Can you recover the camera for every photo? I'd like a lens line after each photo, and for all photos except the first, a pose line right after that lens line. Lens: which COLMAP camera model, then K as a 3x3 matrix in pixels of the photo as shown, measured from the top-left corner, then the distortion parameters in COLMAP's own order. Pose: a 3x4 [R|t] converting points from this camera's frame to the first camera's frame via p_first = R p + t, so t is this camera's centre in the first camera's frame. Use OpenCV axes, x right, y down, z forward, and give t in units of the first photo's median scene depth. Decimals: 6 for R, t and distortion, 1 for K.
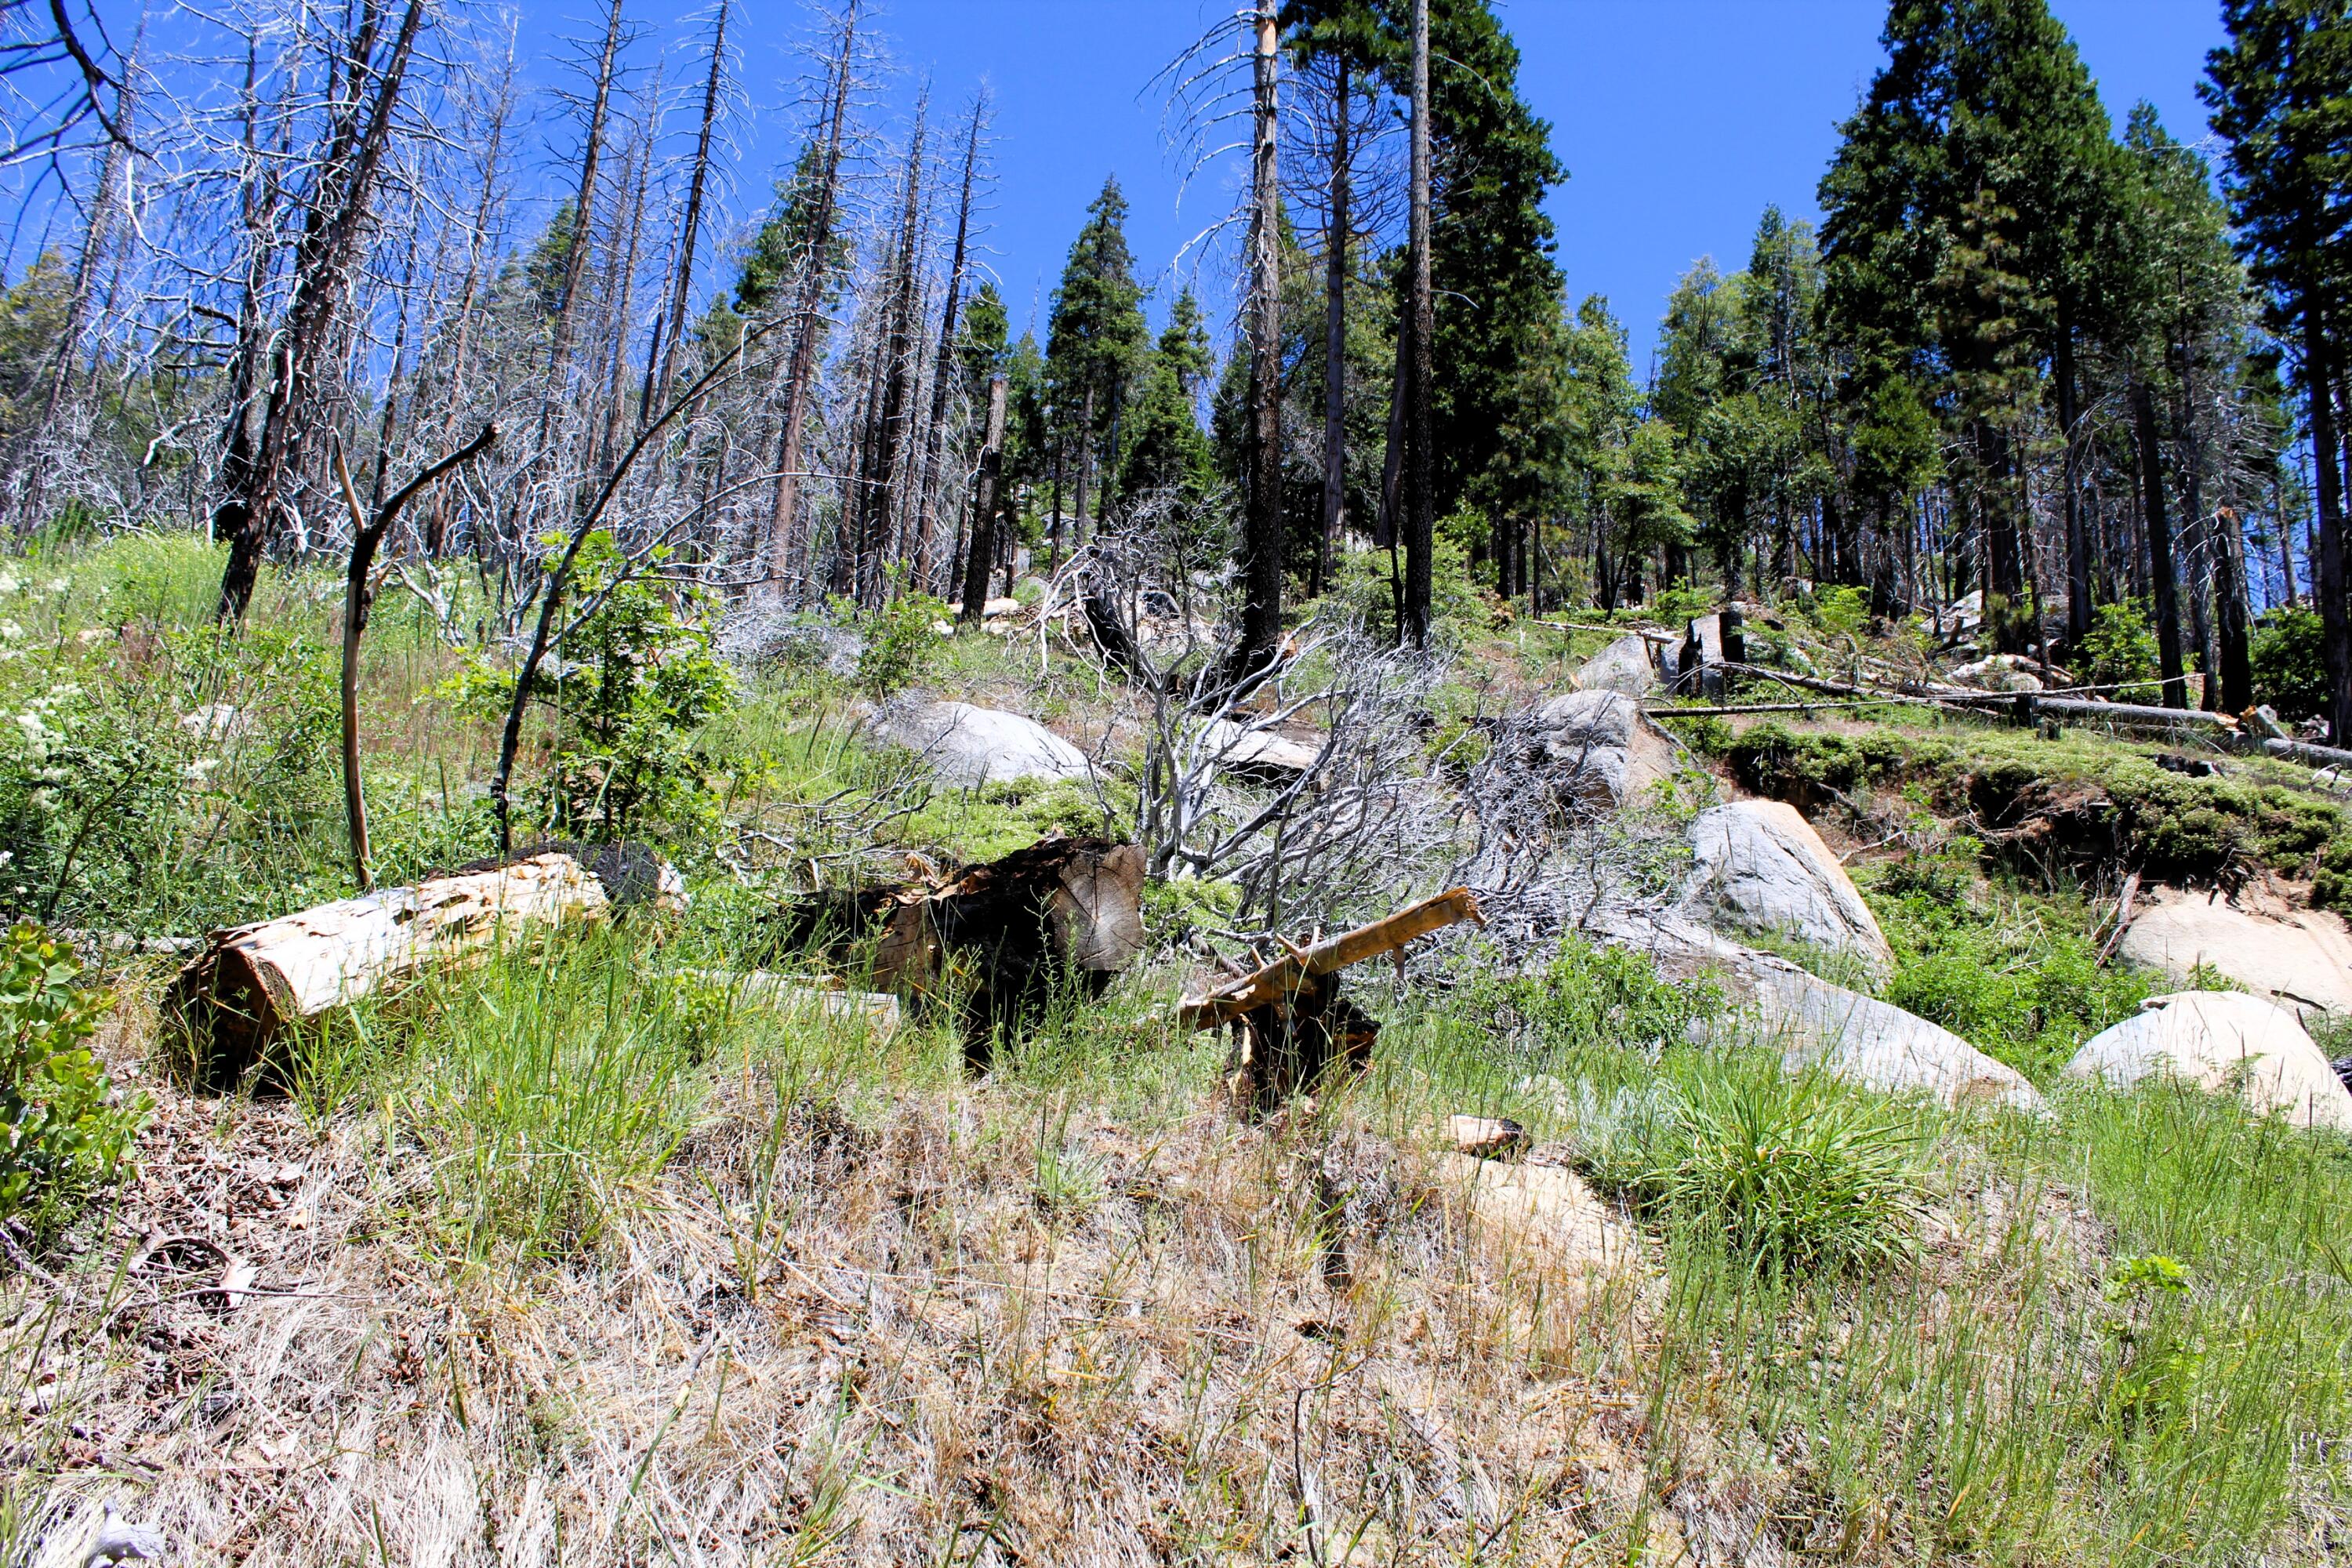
lens RADIAL K [[1946.1, 0, 1159.6], [0, 1946.1, 769.1], [0, 0, 1]] dist [-0.174668, 0.144688]
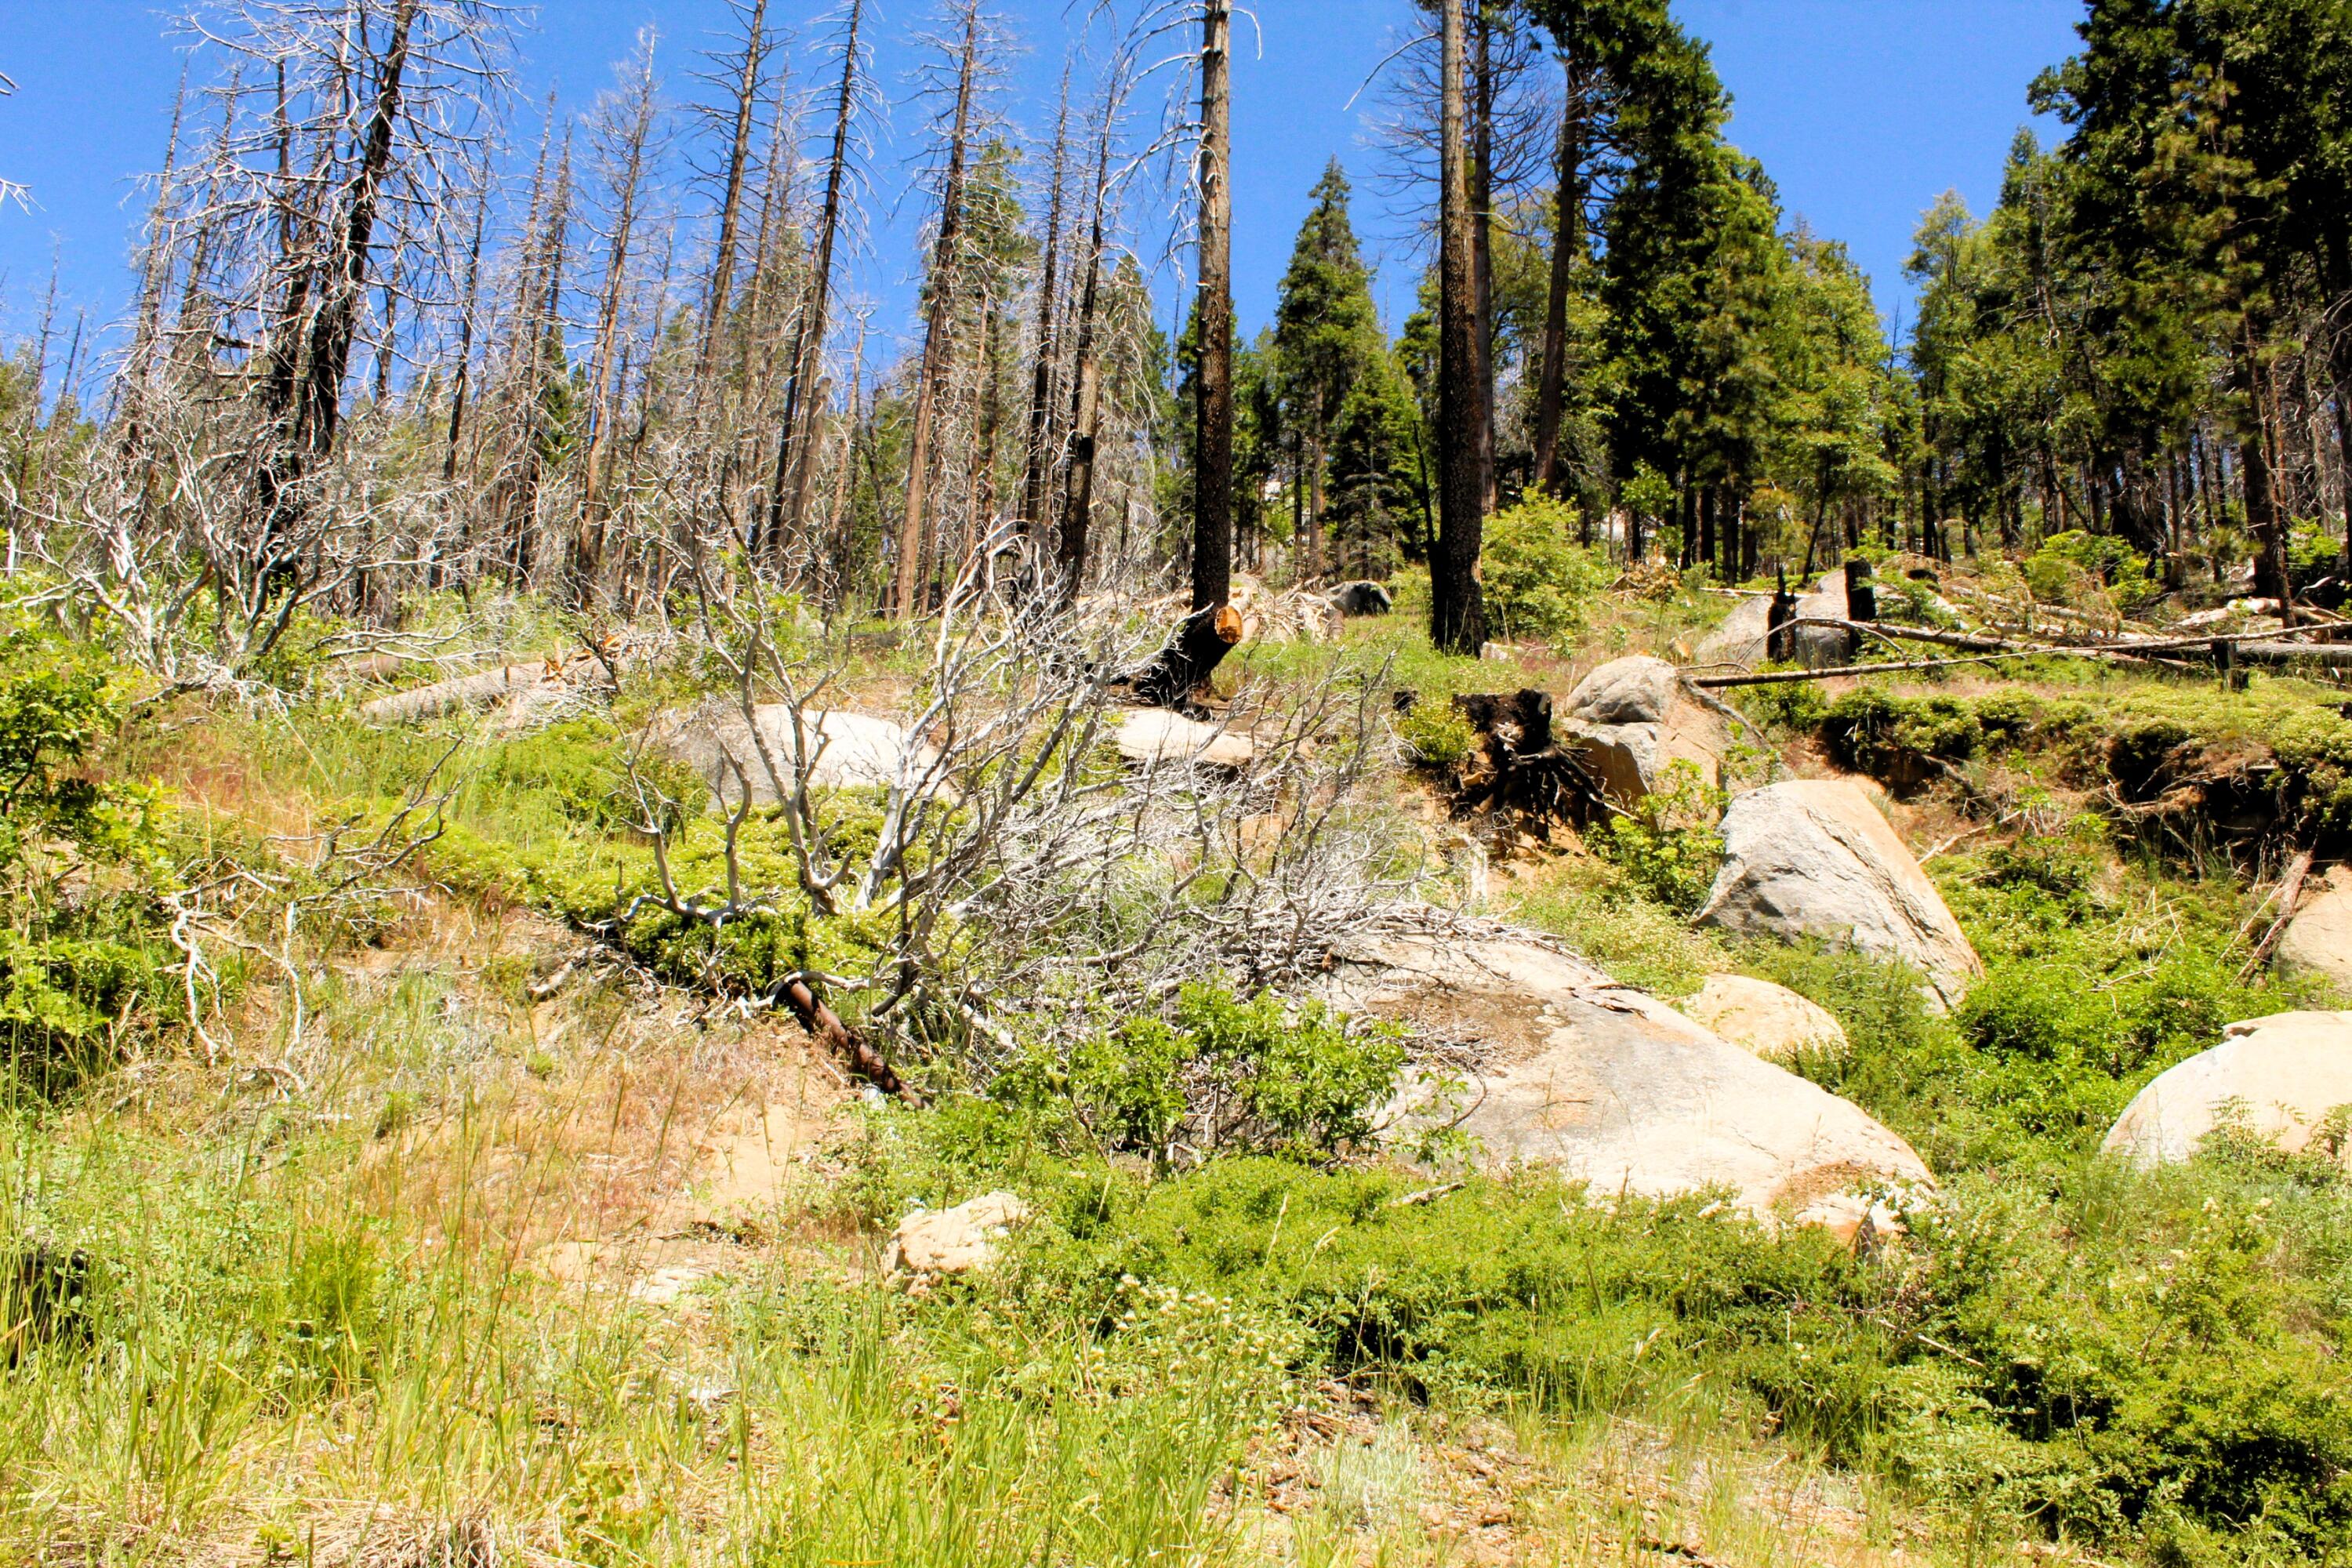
lens RADIAL K [[1946.1, 0, 1178.4], [0, 1946.1, 783.9], [0, 0, 1]] dist [-0.174668, 0.144688]
pose [[0.987473, -0.039176, -0.152847, 0.125632], [0.040142, 0.999189, 0.003239, 0.003411], [0.152596, -0.009334, 0.988245, 0.104918]]
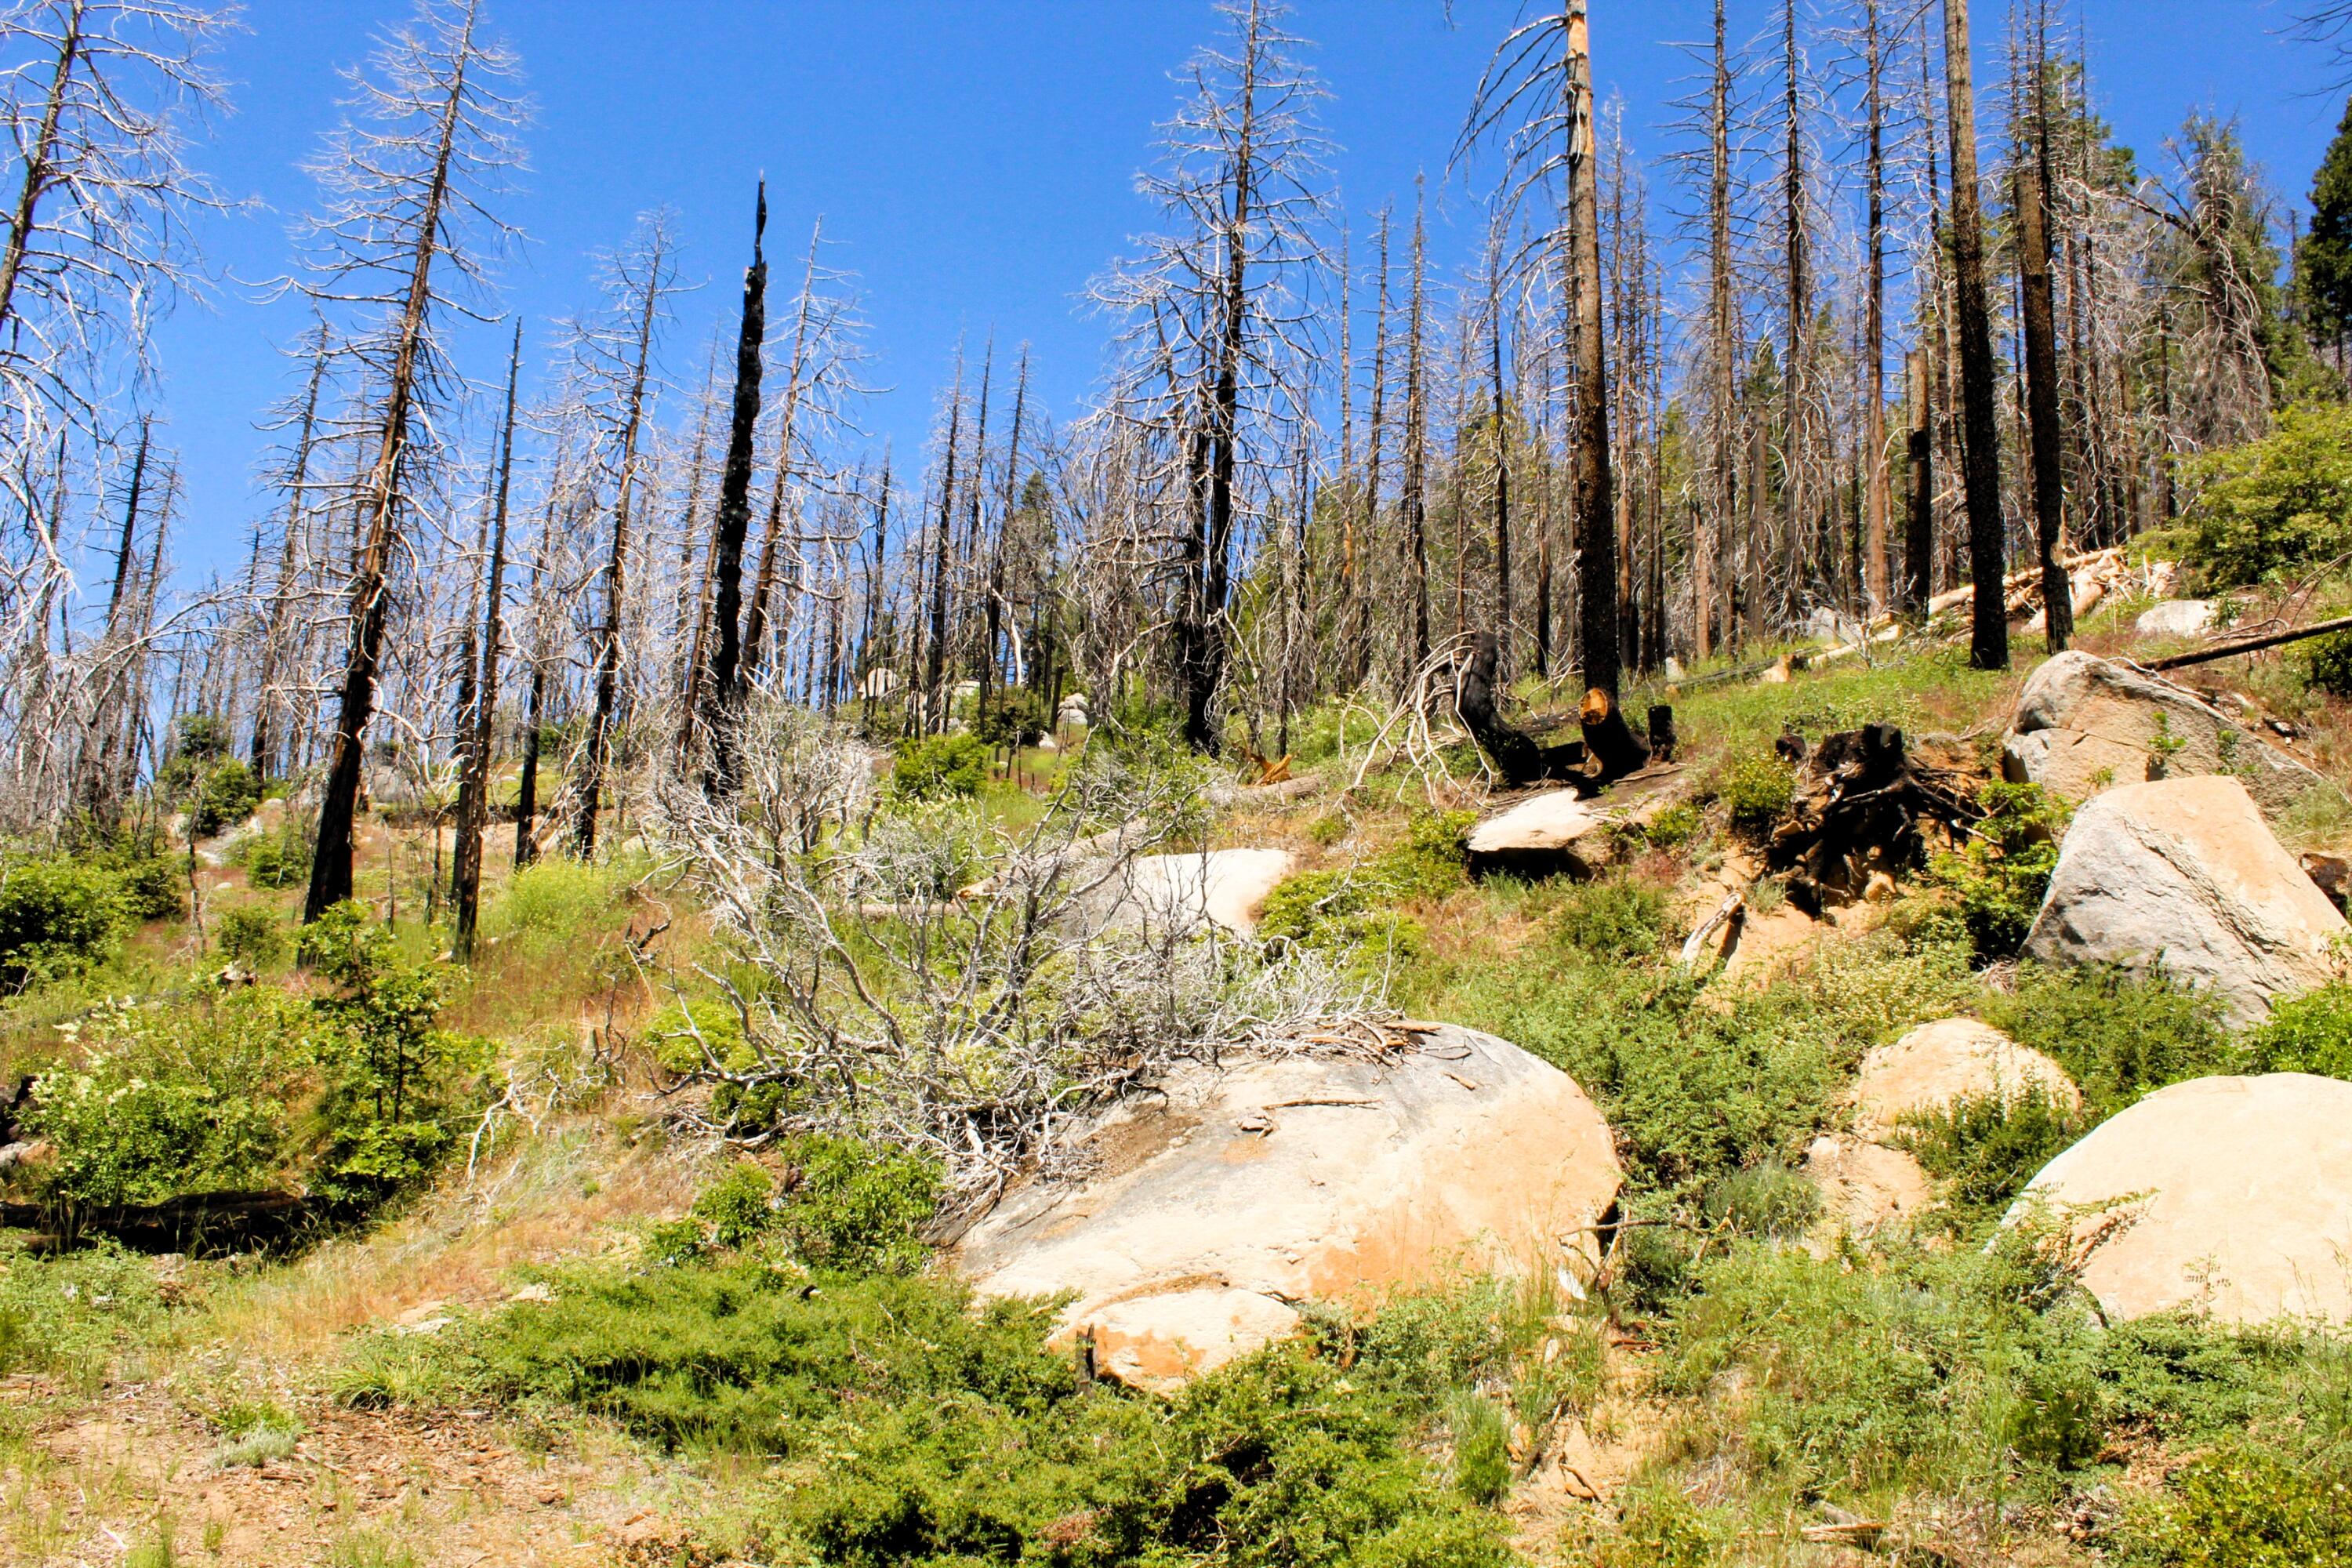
lens RADIAL K [[1946.1, 0, 1179.7], [0, 1946.1, 789.1], [0, 0, 1]] dist [-0.174668, 0.144688]
pose [[0.635532, -0.159823, -0.755351, 0.458368], [0.170872, 0.983195, -0.064265, 0.001213], [0.752929, -0.088226, 0.652162, 0.179830]]
